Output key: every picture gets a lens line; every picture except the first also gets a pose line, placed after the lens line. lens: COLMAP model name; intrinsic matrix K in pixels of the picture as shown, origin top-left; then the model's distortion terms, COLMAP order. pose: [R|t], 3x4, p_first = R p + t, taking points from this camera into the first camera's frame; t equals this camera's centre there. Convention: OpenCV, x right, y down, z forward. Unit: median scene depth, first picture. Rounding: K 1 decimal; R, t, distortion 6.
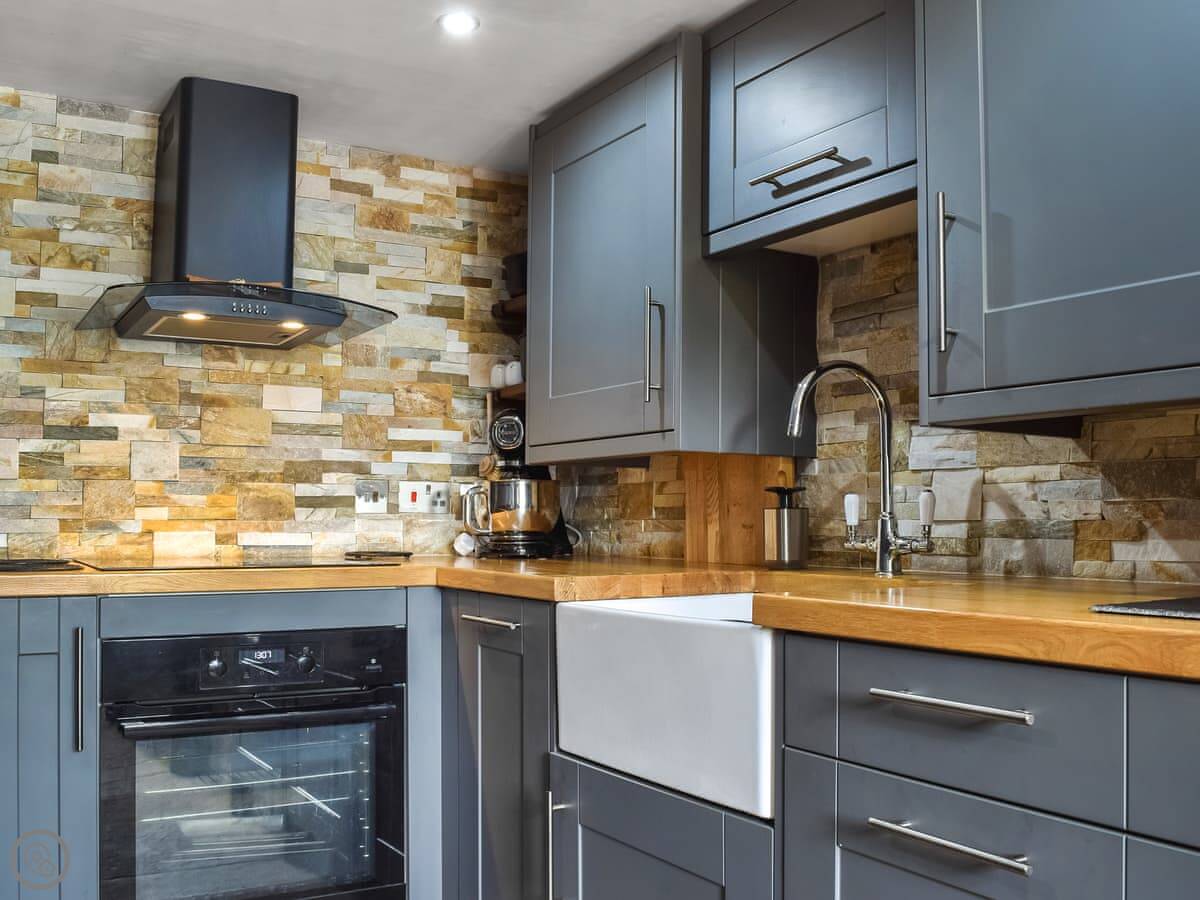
lens RADIAL K [[1222.0, 0, 599.6], [0, 1222.0, 528.4], [0, 0, 1]] dist [-0.074918, -0.002427]
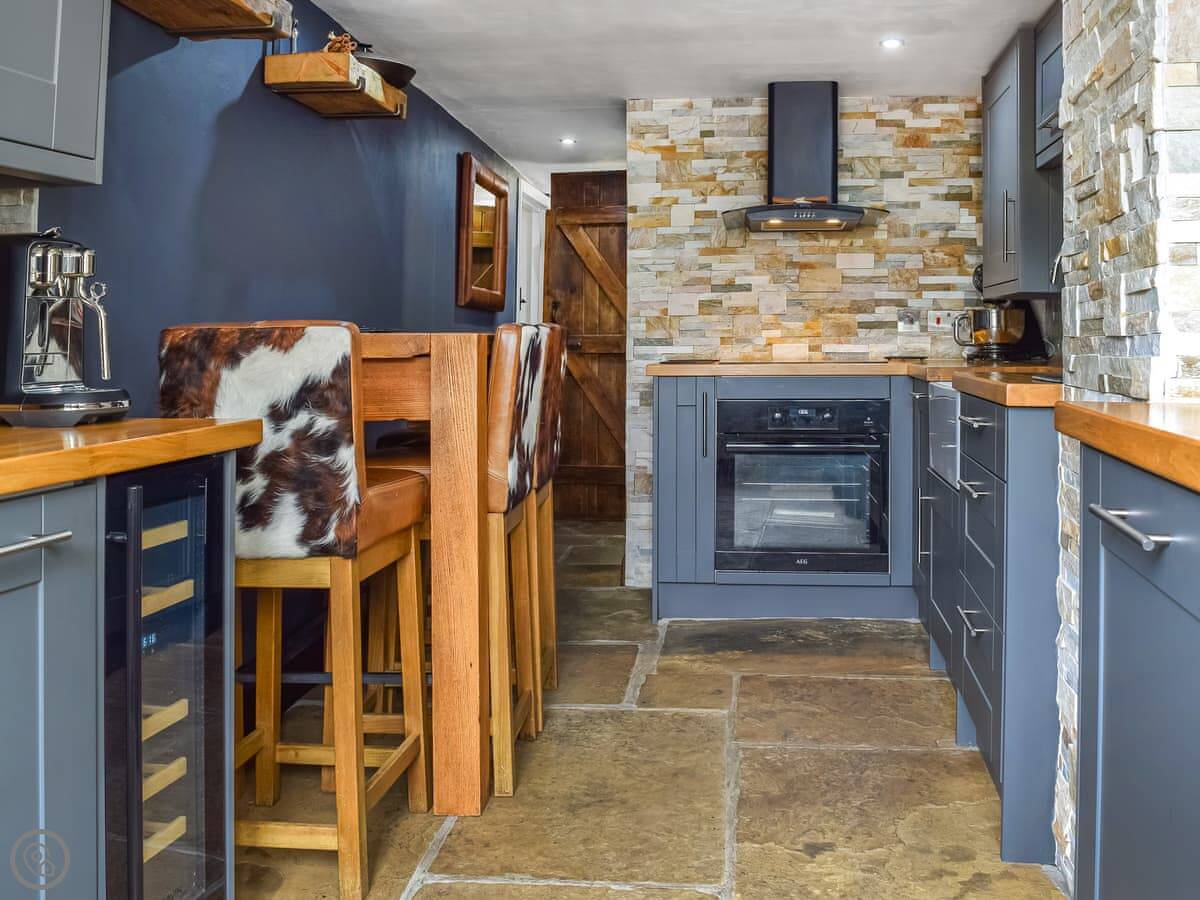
lens RADIAL K [[1142.8, 0, 599.6], [0, 1142.8, 483.6], [0, 0, 1]] dist [-0.077686, -0.014102]
pose [[0.777545, 0.069256, -0.625002, 0.459882], [0.006593, 0.992964, 0.118232, 0.006589], [0.628793, -0.096052, 0.771617, -0.419049]]
